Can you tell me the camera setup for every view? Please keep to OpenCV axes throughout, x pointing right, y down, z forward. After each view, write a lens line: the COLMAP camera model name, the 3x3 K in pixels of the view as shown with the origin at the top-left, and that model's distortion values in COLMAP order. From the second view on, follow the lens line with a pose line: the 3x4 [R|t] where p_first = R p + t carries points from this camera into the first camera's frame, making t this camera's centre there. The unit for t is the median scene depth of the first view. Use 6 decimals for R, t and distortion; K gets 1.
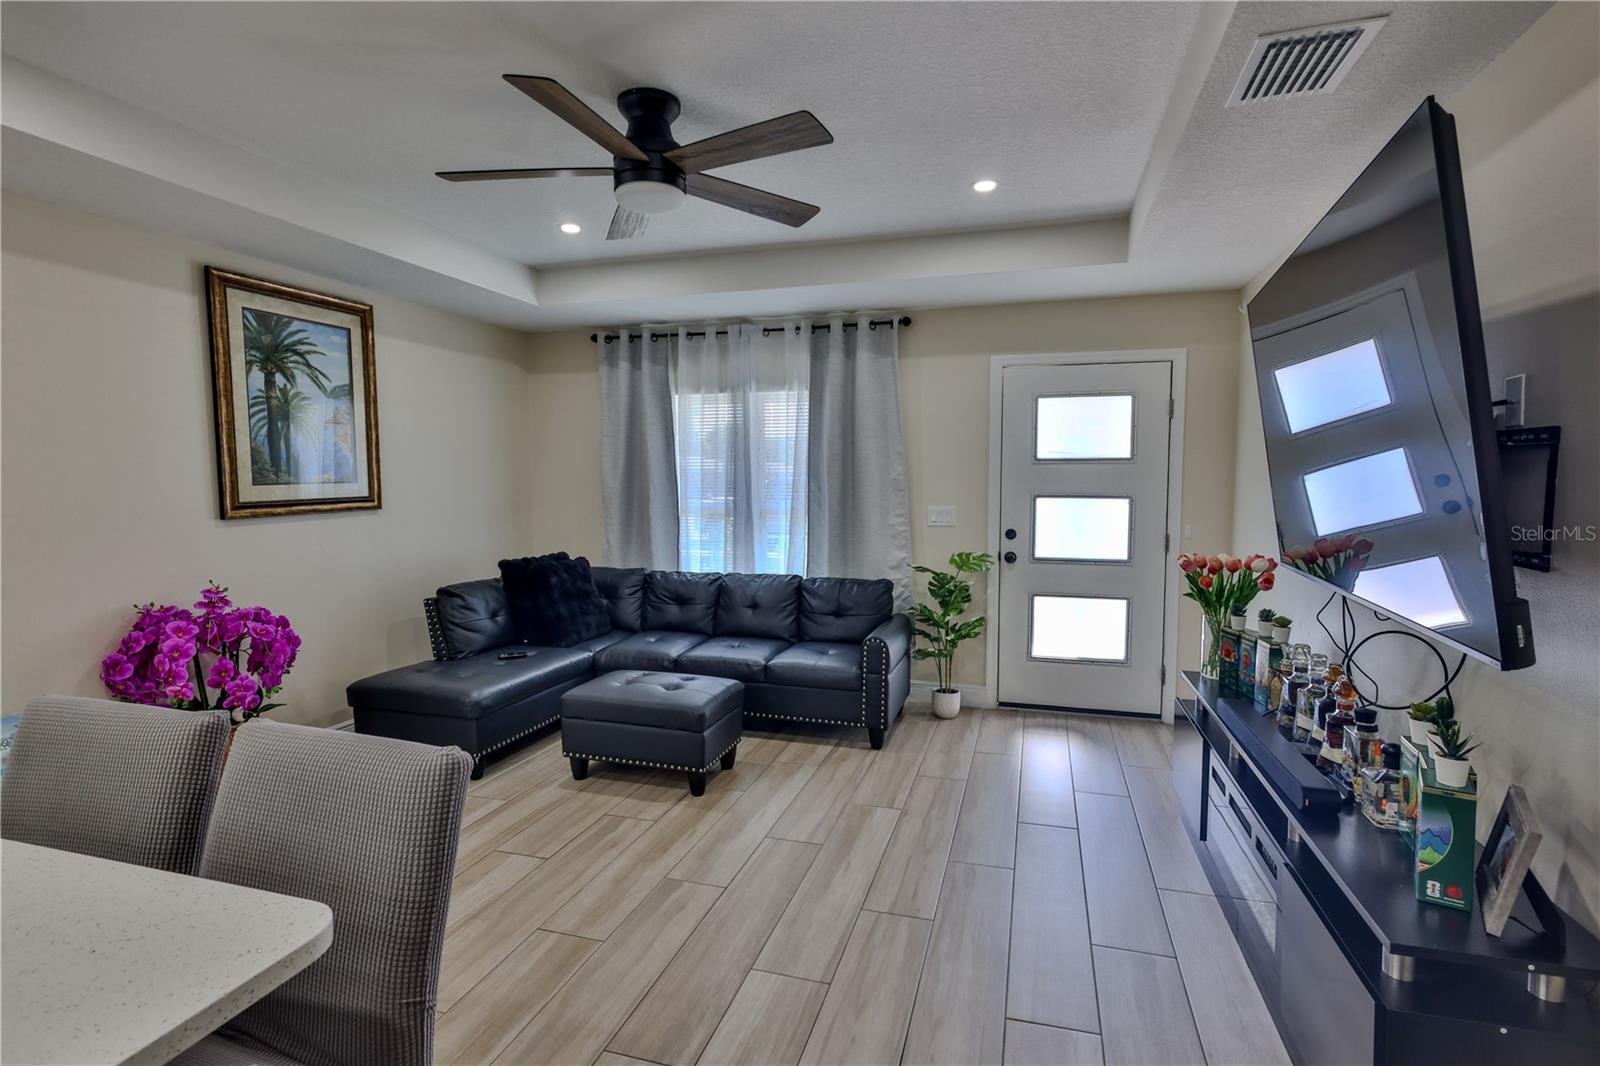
lens RADIAL K [[791.6, 0, 798.4], [0, 791.6, 532.6], [0, 0, 1]] dist [-0.001902, 0.000294]
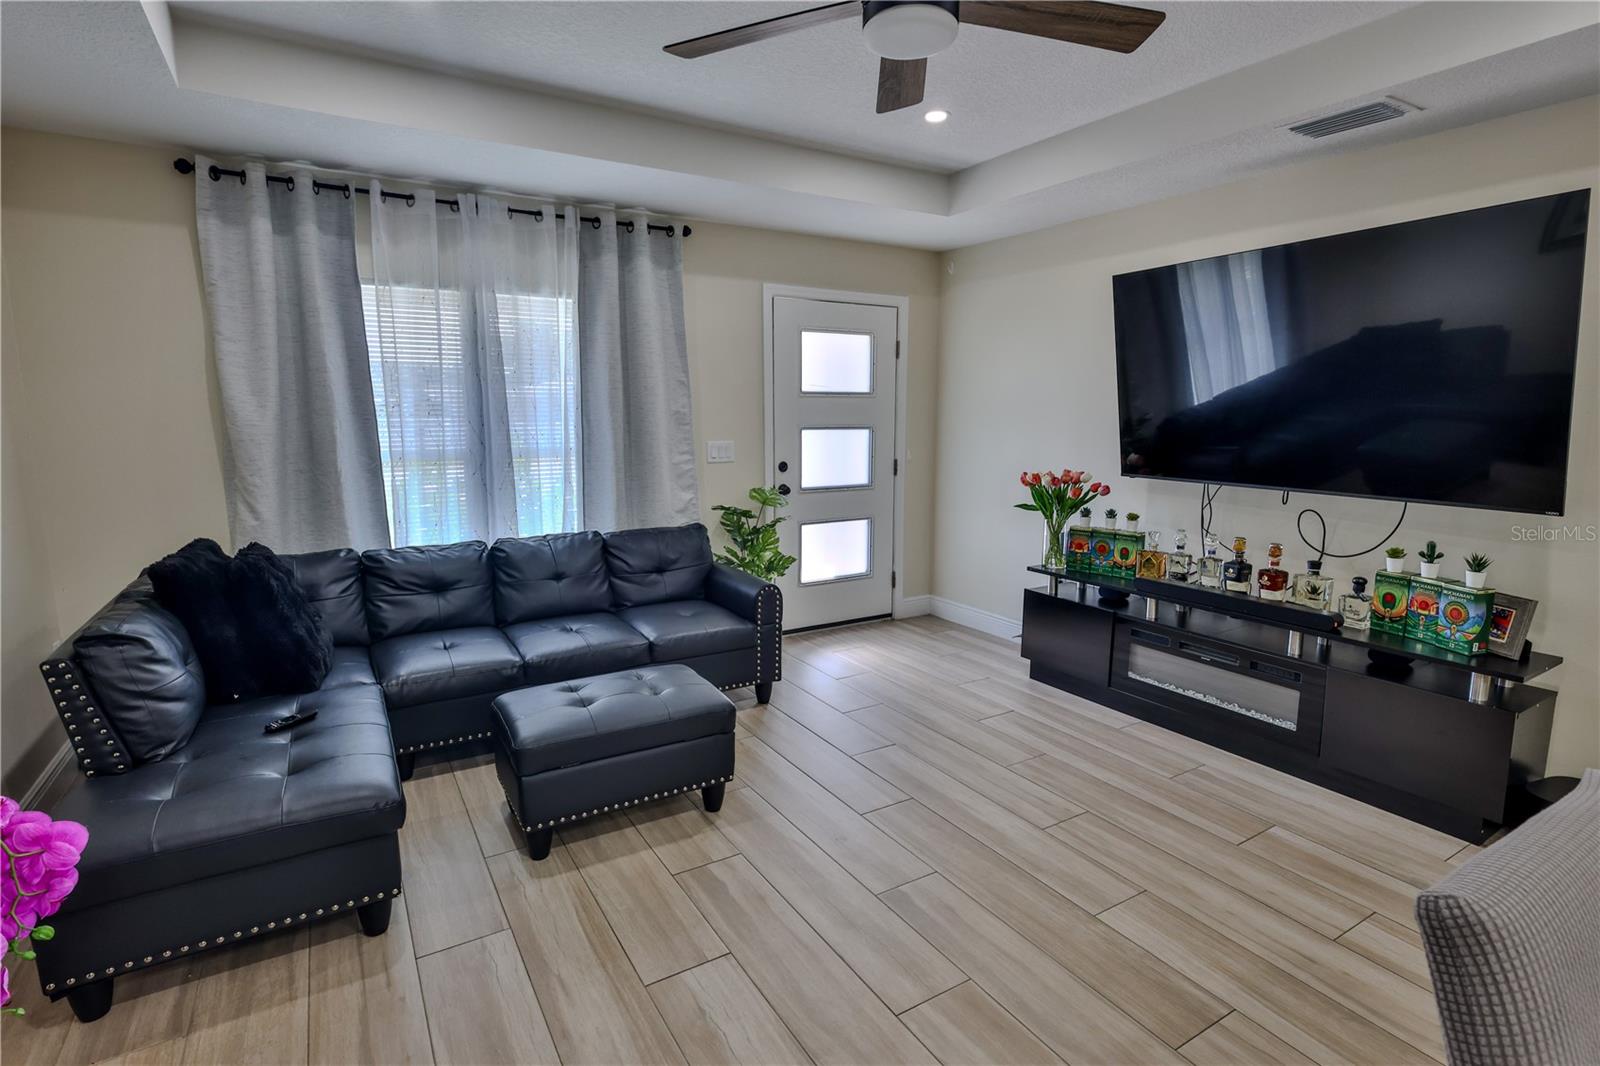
lens RADIAL K [[791.6, 0, 802.9], [0, 791.6, 534.4], [0, 0, 1]] dist [-0.001902, 0.000294]
pose [[0.665144, -0.115849, 0.737674, -0.466390], [0.050751, 0.992621, 0.110126, -0.021957], [-0.744988, -0.035812, 0.666116, 0.303776]]
